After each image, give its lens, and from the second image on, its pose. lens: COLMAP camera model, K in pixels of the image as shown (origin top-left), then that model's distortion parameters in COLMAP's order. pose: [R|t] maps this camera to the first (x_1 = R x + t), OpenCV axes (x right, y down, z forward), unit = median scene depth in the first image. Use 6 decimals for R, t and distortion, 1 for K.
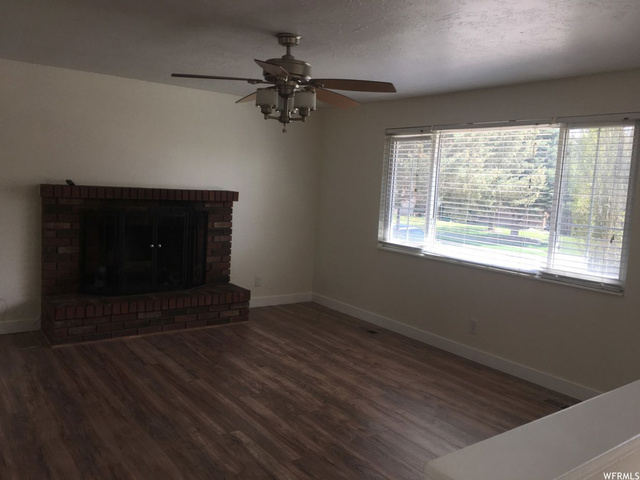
lens RADIAL K [[542.7, 0, 319.9], [0, 542.7, 237.2], [0, 0, 1]] dist [0.079274, -0.117670]
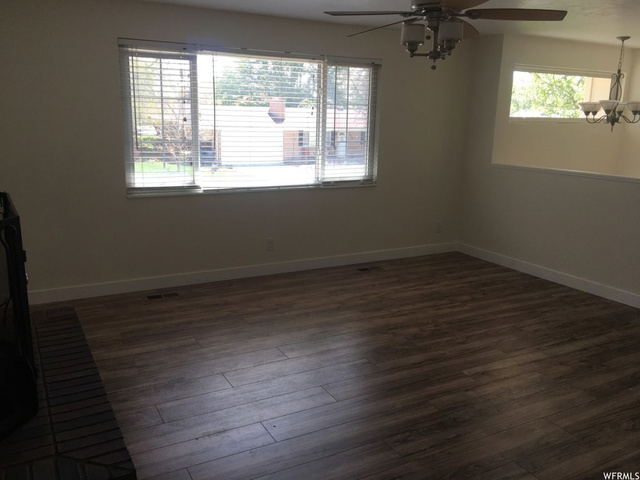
lens RADIAL K [[542.7, 0, 319.9], [0, 542.7, 237.2], [0, 0, 1]] dist [0.079274, -0.117670]
pose [[0.134068, -0.271394, 0.953085, -0.832574], [0.082837, 0.961471, 0.262129, -0.144290], [-0.987504, 0.043808, 0.151384, 0.818002]]
